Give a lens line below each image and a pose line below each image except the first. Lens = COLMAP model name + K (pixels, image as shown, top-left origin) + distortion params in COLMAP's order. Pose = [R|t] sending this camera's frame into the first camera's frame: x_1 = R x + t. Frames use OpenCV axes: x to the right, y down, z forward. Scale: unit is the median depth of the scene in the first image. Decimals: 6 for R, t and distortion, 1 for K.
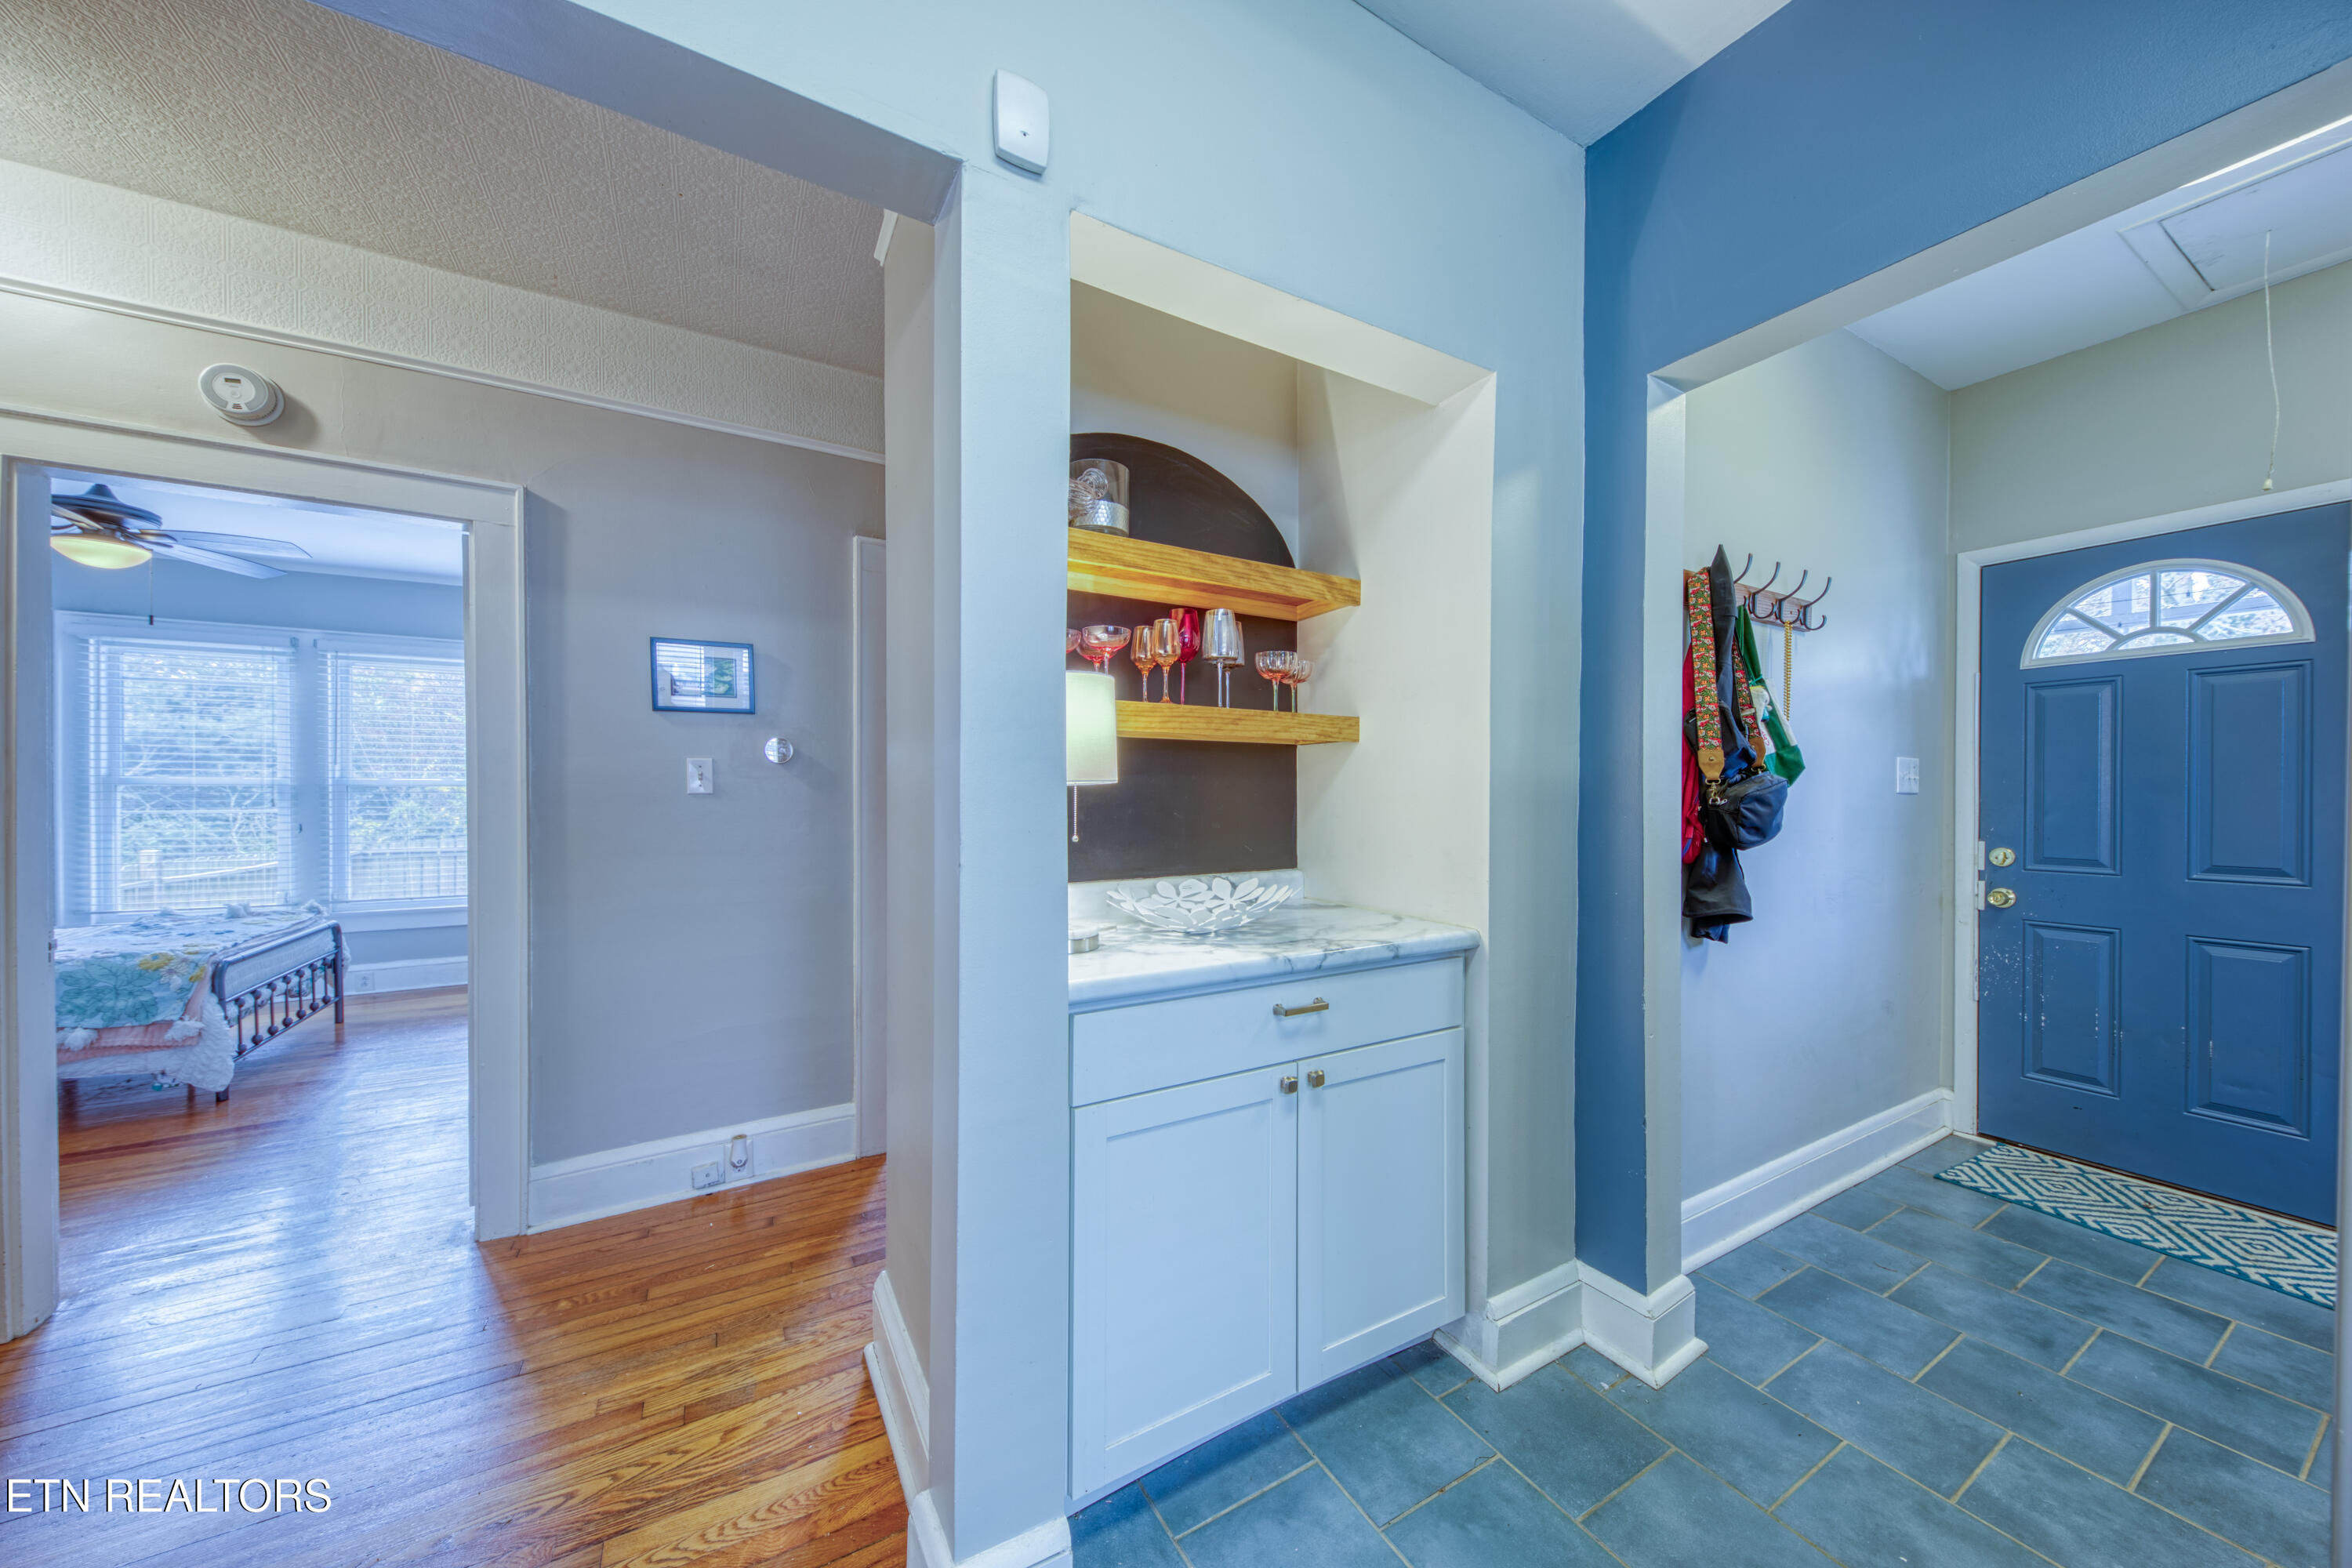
lens RADIAL K [[841.9, 0, 1187.1], [0, 841.9, 800.7], [0, 0, 1]] dist [0.002051, -0.000609]
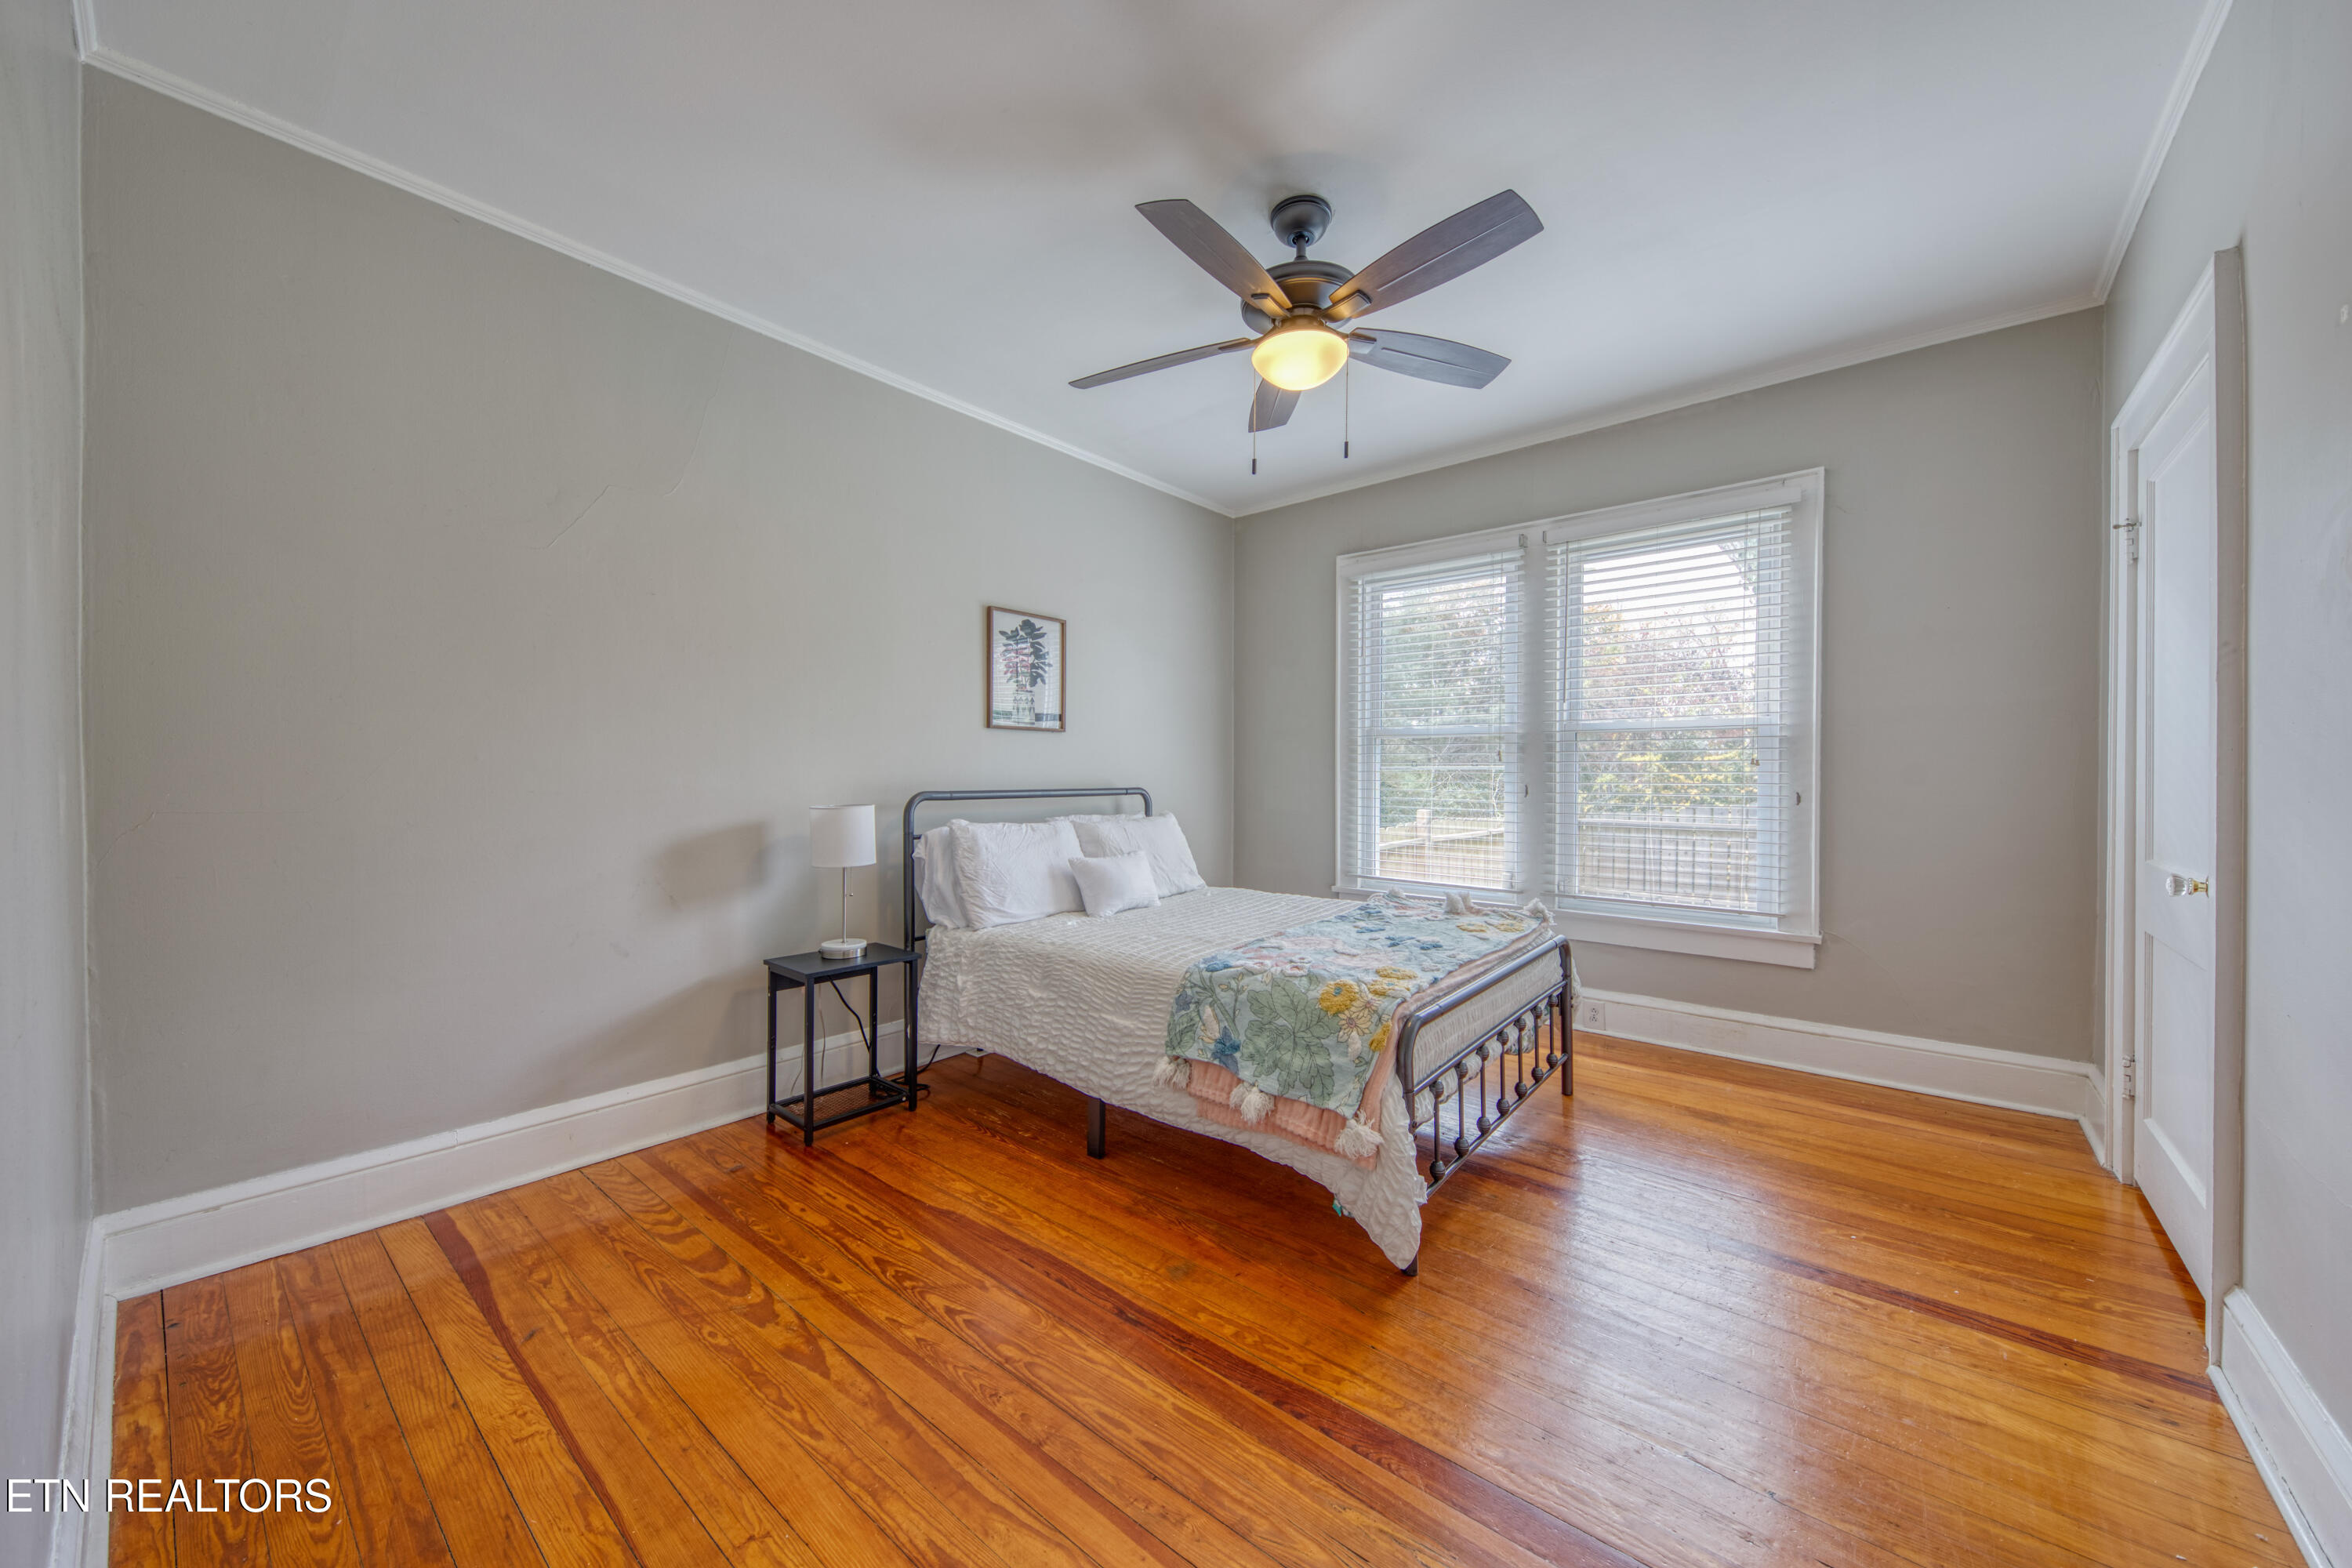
lens RADIAL K [[841.9, 0, 1177.7], [0, 841.9, 775.4], [0, 0, 1]] dist [0.002051, -0.000609]
pose [[0.350939, 0.004890, -0.936386, -0.554341], [-0.006693, 0.999974, 0.002714, 0.024063], [0.936374, 0.005315, 0.350962, 0.539114]]
